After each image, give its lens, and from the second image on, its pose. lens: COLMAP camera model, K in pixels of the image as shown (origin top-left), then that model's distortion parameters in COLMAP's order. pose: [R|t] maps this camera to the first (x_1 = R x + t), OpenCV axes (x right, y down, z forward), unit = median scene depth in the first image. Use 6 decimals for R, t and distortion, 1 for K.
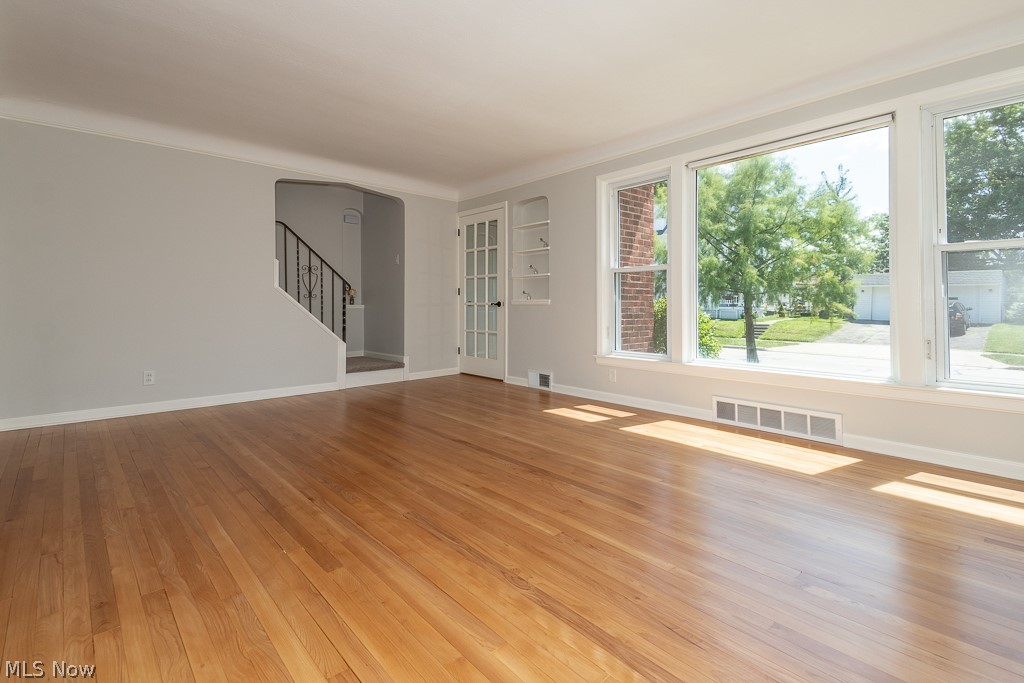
lens RADIAL K [[473.7, 0, 506.8], [0, 473.7, 302.5], [0, 0, 1]] dist [0.055143, -0.000051]
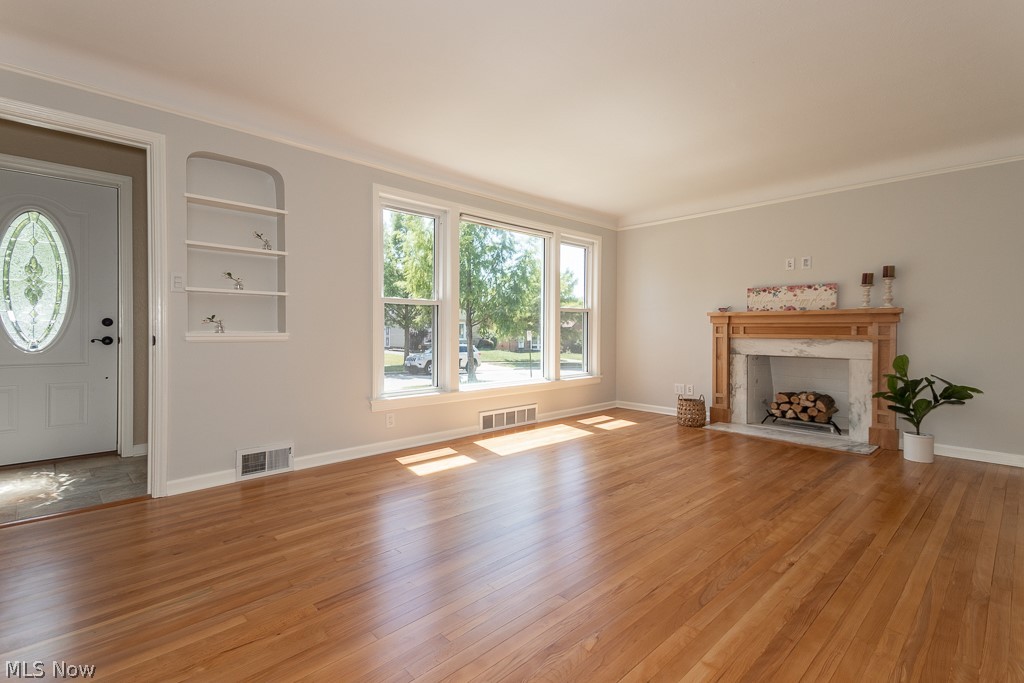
lens RADIAL K [[470.0, 0, 509.0], [0, 470.0, 340.8], [0, 0, 1]] dist [0.036658, -0.000446]
pose [[-0.049721, -0.012290, 0.998688, -0.578510], [-0.012699, 0.999851, 0.011672, -0.007266], [-0.998682, -0.012102, -0.049870, 0.717194]]
